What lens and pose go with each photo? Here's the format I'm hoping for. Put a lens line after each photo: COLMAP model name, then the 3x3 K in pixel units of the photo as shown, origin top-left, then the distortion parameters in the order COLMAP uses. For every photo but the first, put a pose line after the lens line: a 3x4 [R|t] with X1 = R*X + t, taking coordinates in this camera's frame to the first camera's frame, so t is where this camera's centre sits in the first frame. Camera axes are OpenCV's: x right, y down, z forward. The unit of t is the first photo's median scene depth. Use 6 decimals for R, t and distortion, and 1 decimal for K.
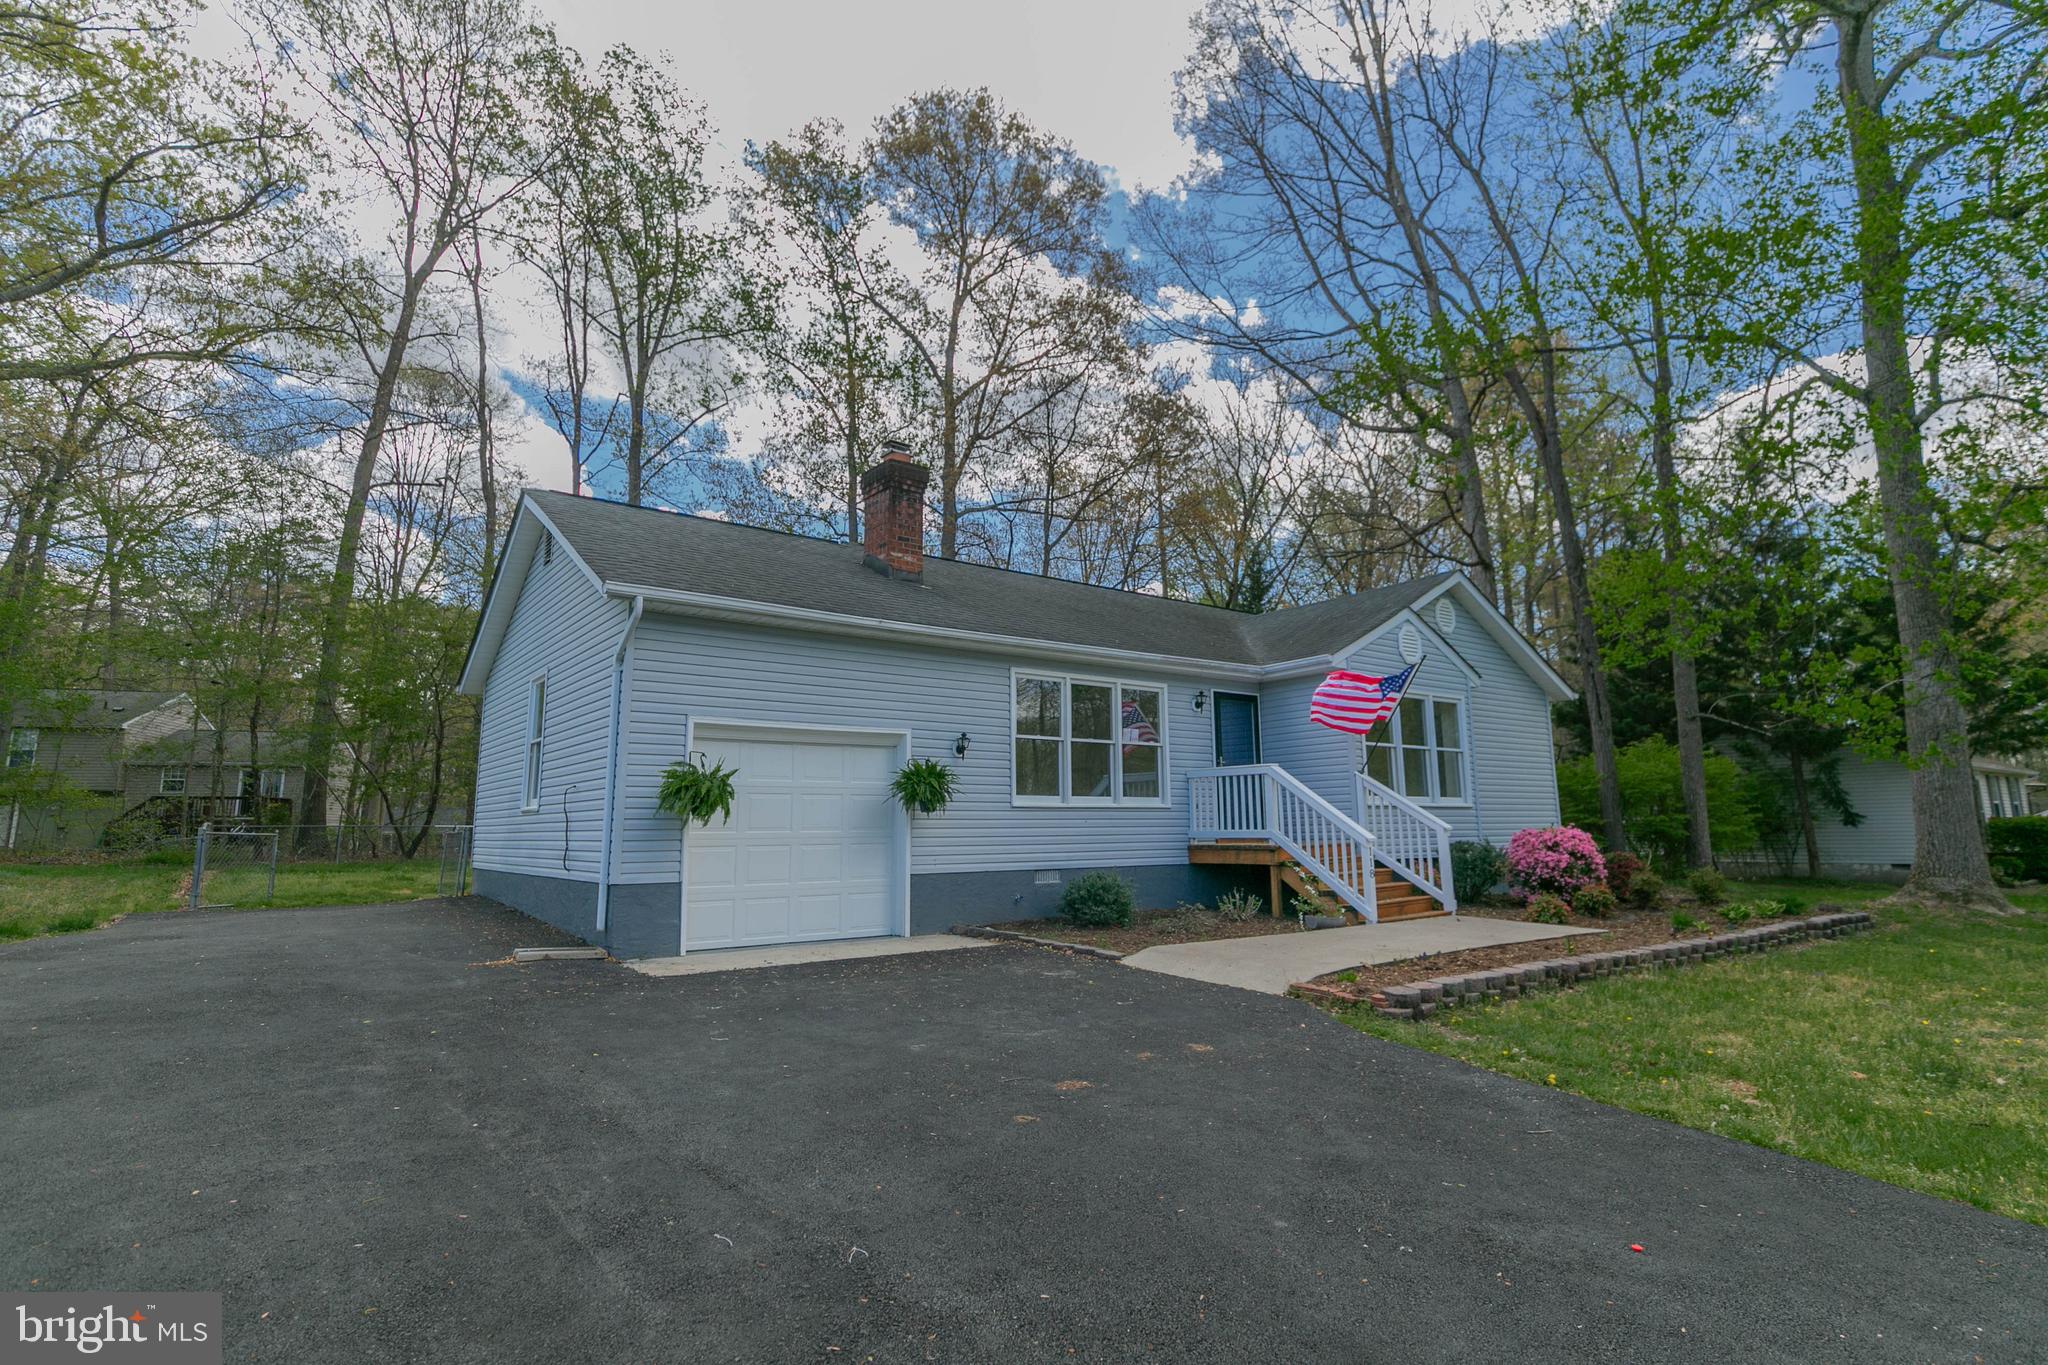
lens RADIAL K [[1031.7, 0, 1021.1], [0, 1031.7, 664.5], [0, 0, 1]] dist [-0.014496, 0.000108]
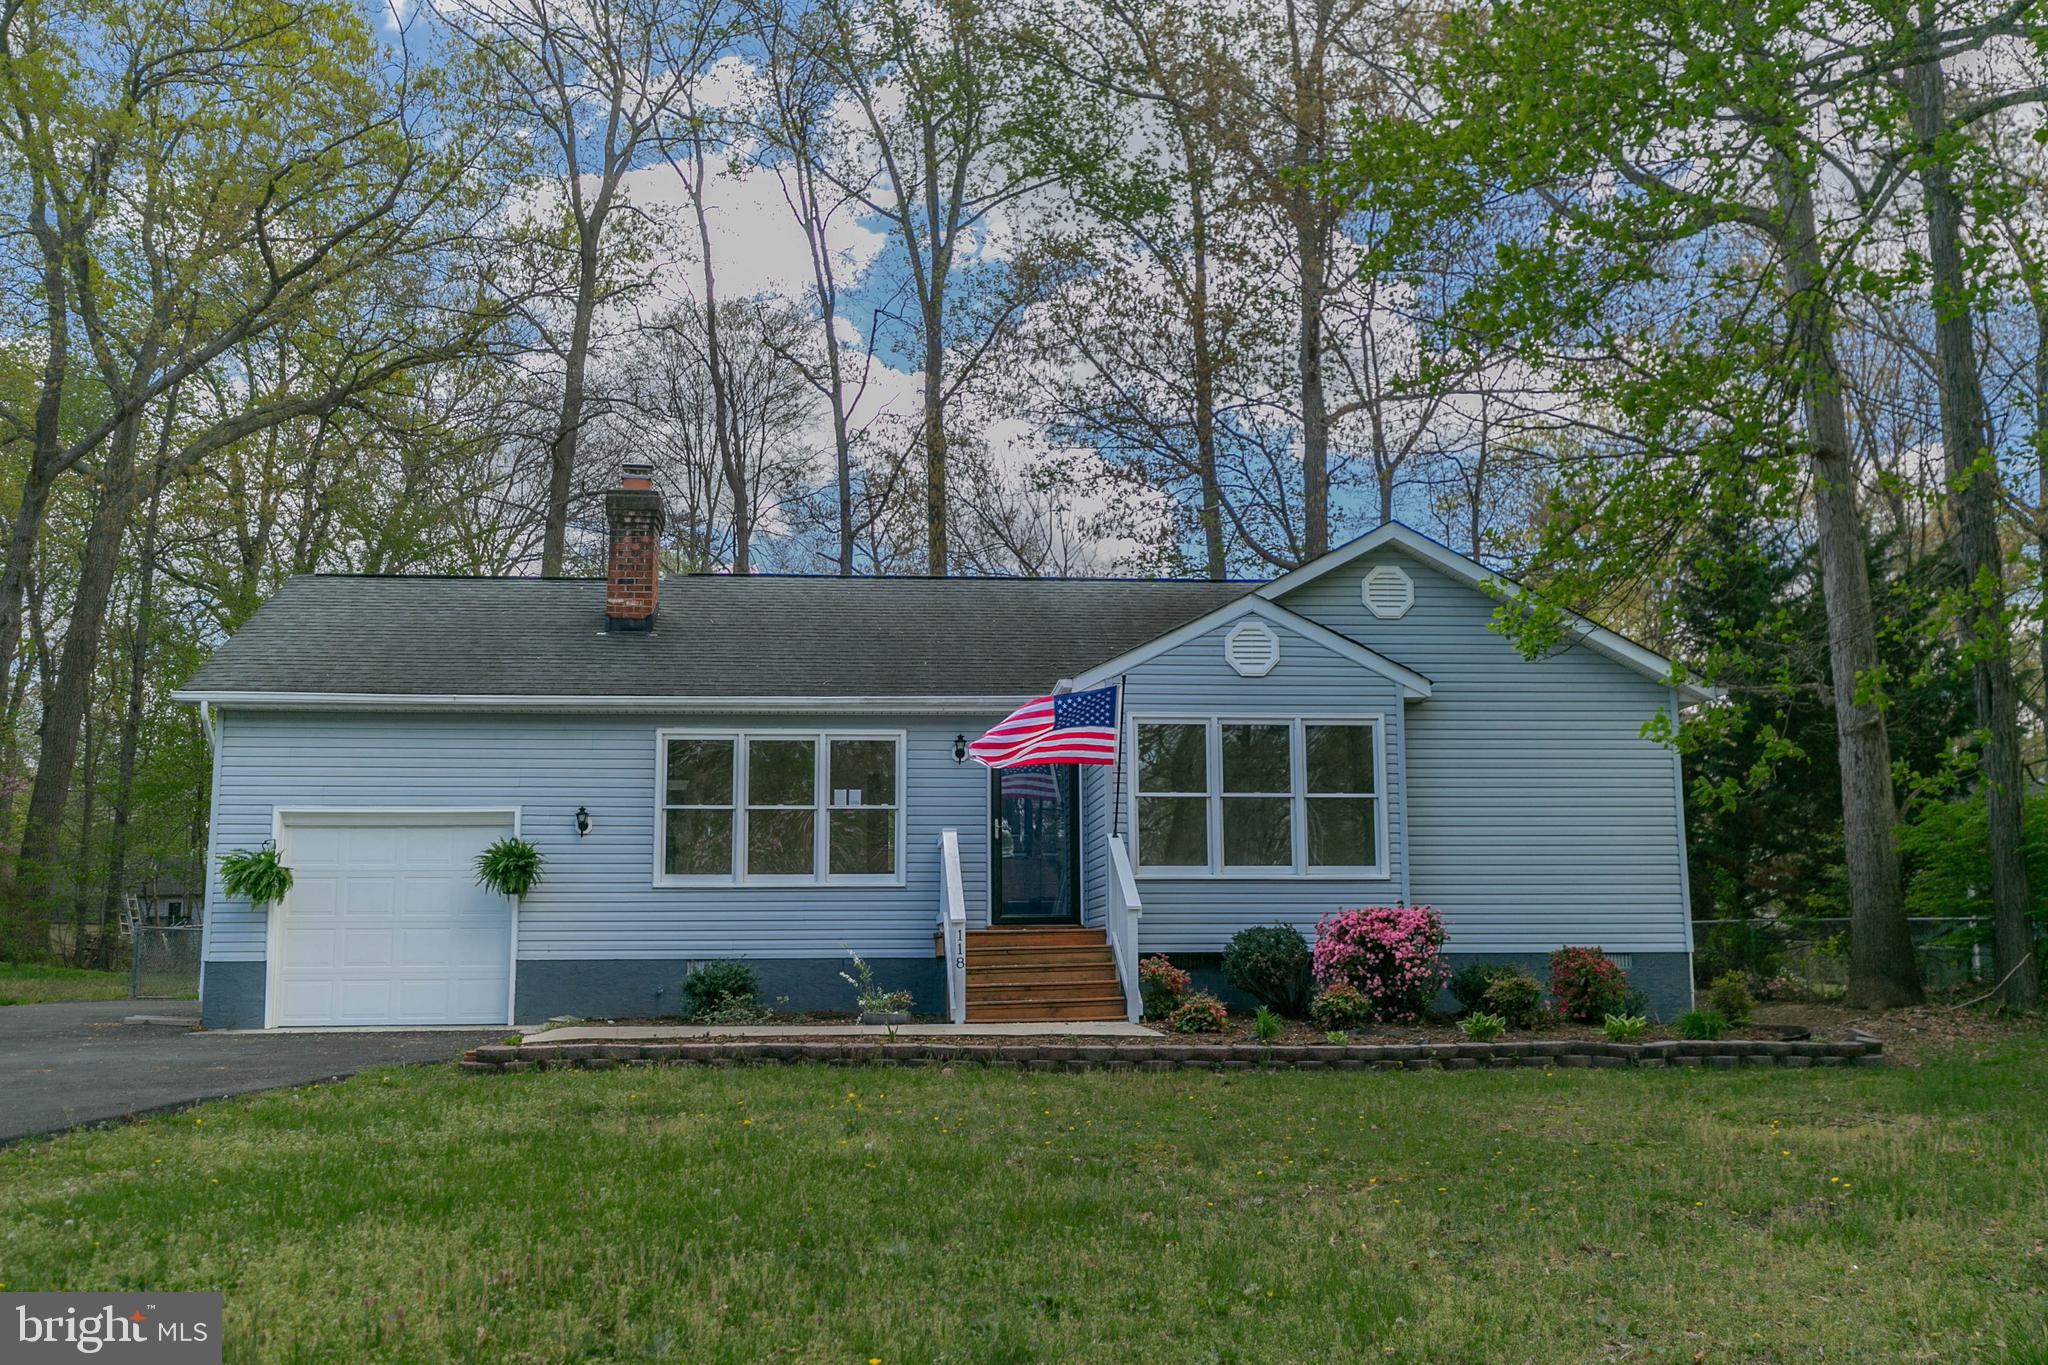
lens RADIAL K [[1931.3, 0, 1024.0], [0, 1931.3, 682.5], [0, 0, 1]] dist [0.003630, 0.000896]
pose [[0.853573, -0.071638, -0.516025, 1.029407], [0.081665, 0.996654, -0.003277, -0.005277], [0.514533, -0.039344, 0.856567, -0.225798]]
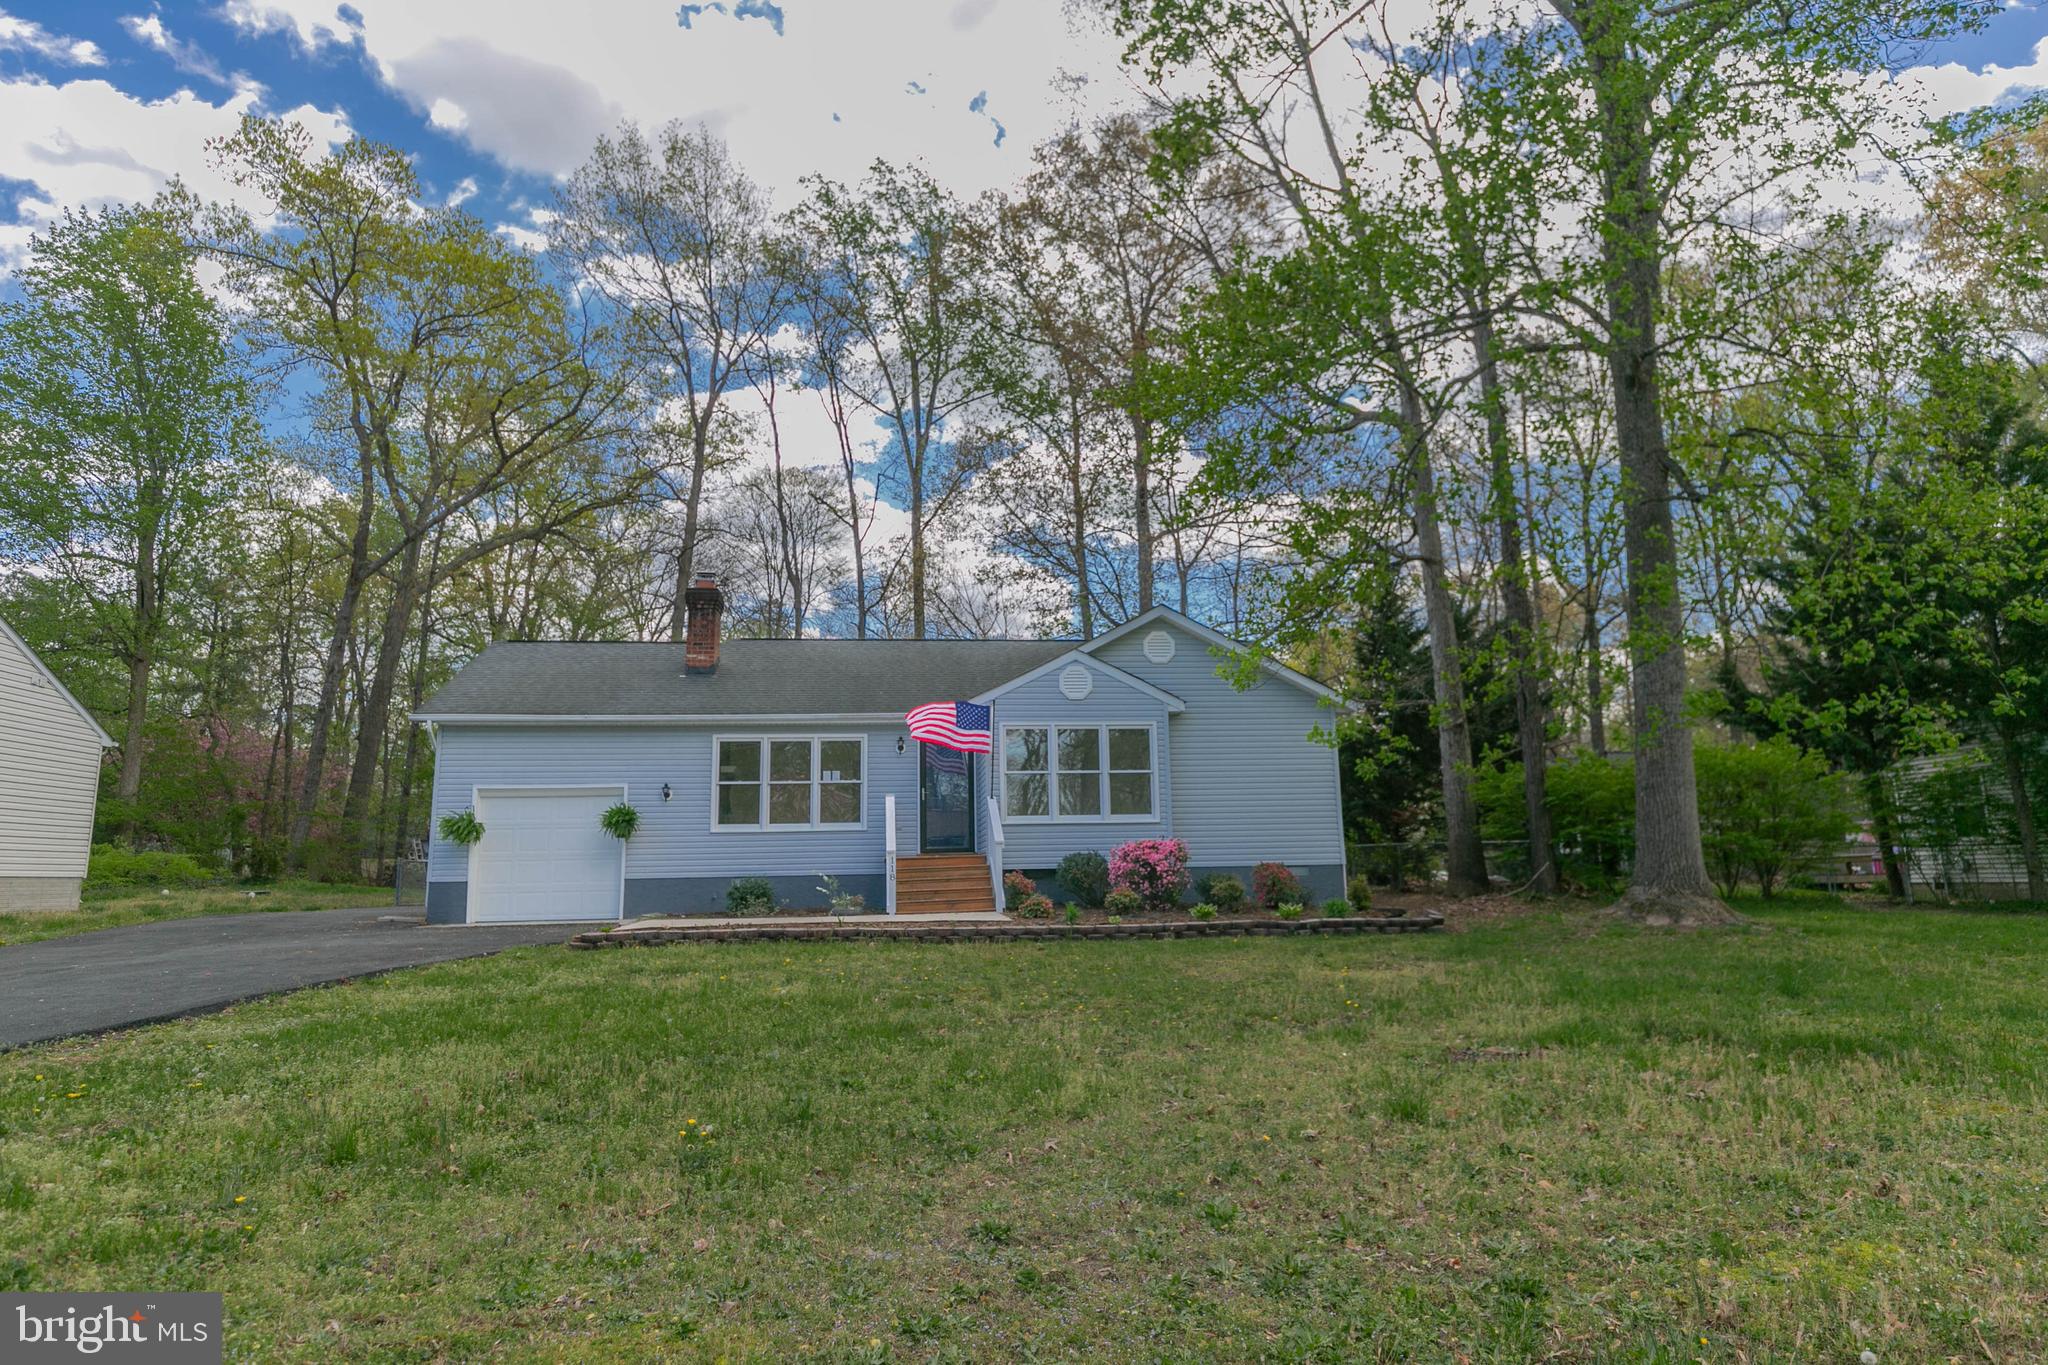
lens RADIAL K [[1195.8, 0, 1028.4], [0, 1195.8, 672.5], [0, 0, 1]] dist [0.000618, -0.000364]
pose [[0.866579, -0.090695, -0.490730, 1.103513], [0.090795, 0.995588, -0.023666, -0.003799], [0.490712, -0.024047, 0.870990, -0.206074]]
